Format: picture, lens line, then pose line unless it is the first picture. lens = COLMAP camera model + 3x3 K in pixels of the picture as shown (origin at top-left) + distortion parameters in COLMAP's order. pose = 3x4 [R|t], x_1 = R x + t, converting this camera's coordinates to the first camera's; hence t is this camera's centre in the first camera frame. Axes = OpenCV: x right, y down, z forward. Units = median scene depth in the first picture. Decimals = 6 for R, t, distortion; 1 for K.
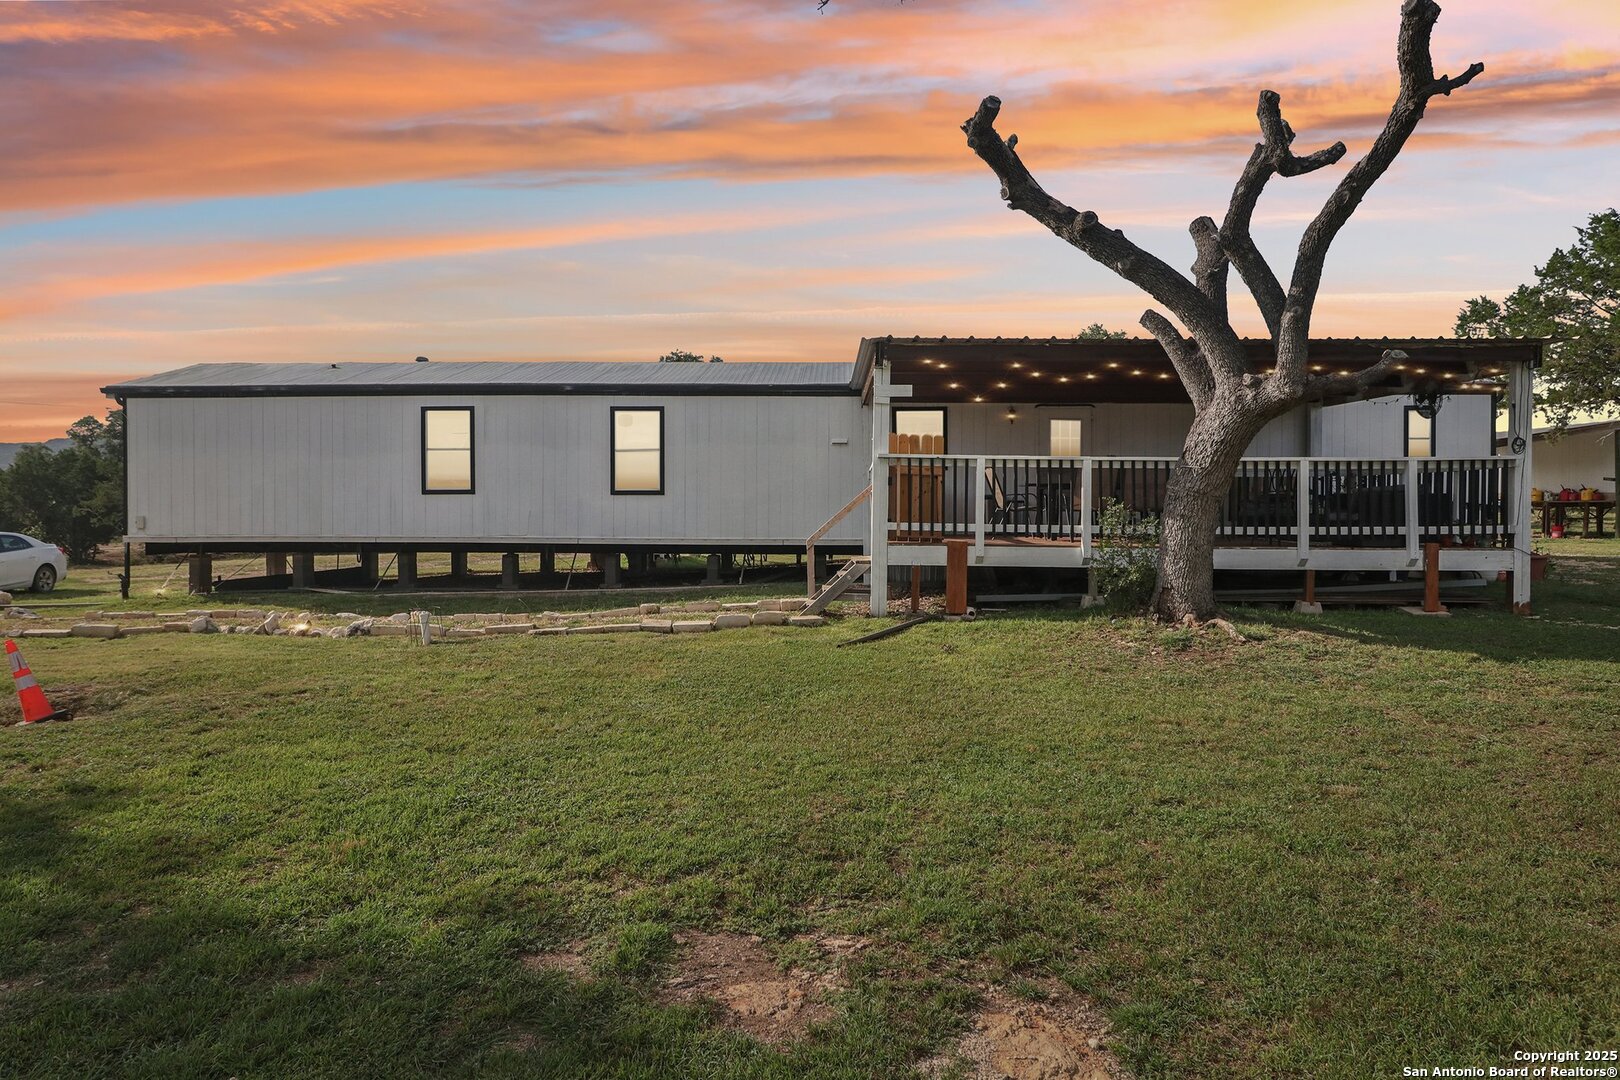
lens RADIAL K [[886.0, 0, 810.0], [0, 886.0, 540.0], [0, 0, 1]] dist [-0.005249, -0.000863]
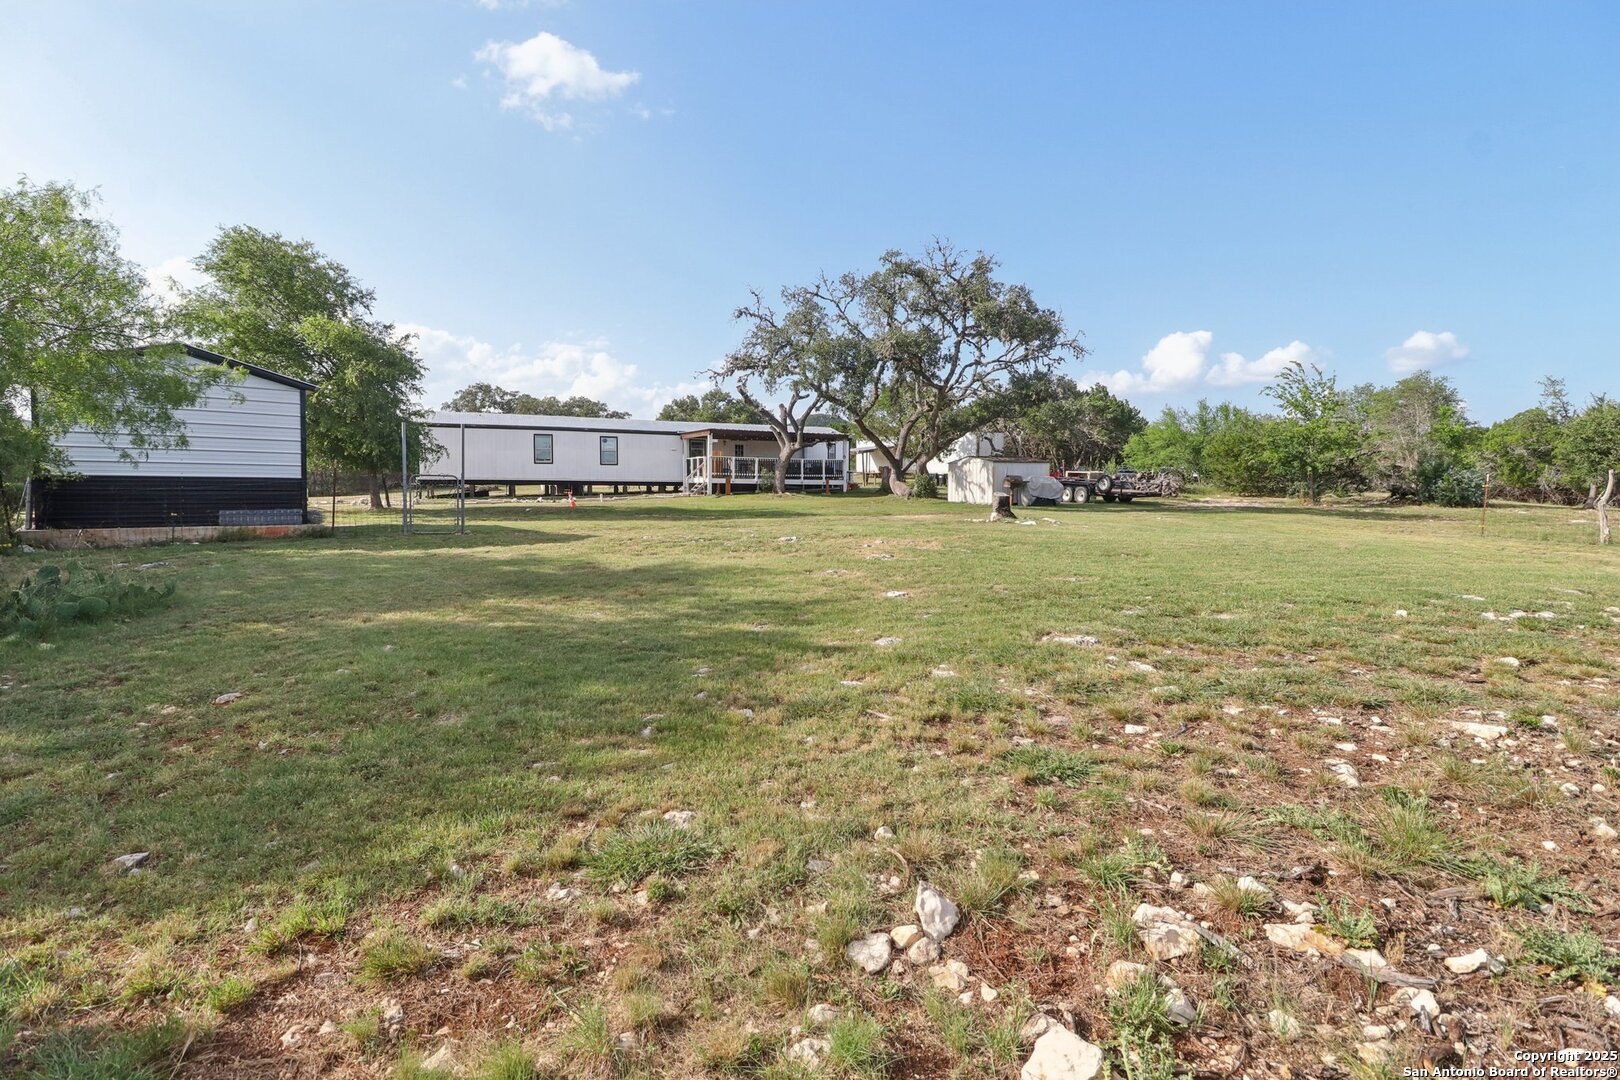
lens RADIAL K [[770.8, 0, 812.2], [0, 770.8, 517.5], [0, 0, 1]] dist [-0.003237, -0.000738]
pose [[0.867510, -0.016583, 0.497143, -1.293727], [0.012001, 0.999851, 0.012412, 0.149518], [-0.497274, -0.004801, 0.867580, -2.324830]]
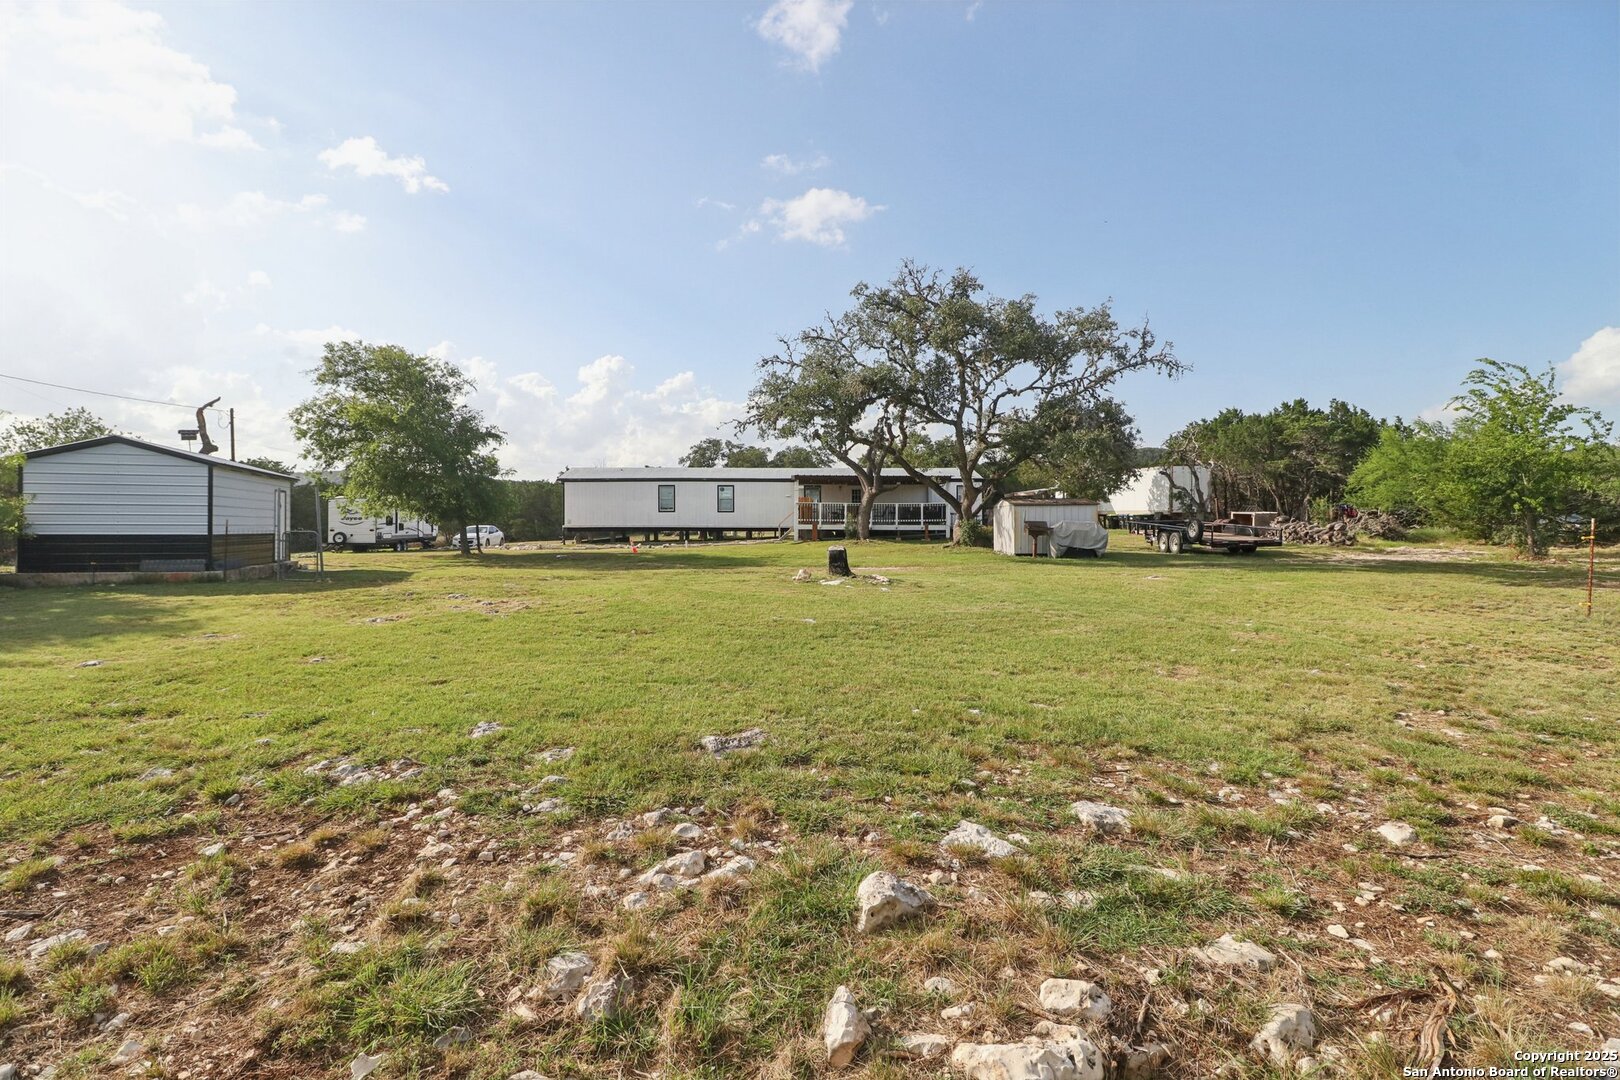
lens RADIAL K [[770.8, 0, 812.2], [0, 770.8, 517.5], [0, 0, 1]] dist [-0.003237, -0.000738]
pose [[0.997252, -0.001802, 0.074060, -0.108074], [0.004995, 0.999065, -0.042947, 0.127500], [-0.073913, 0.043199, 0.996329, -2.569075]]
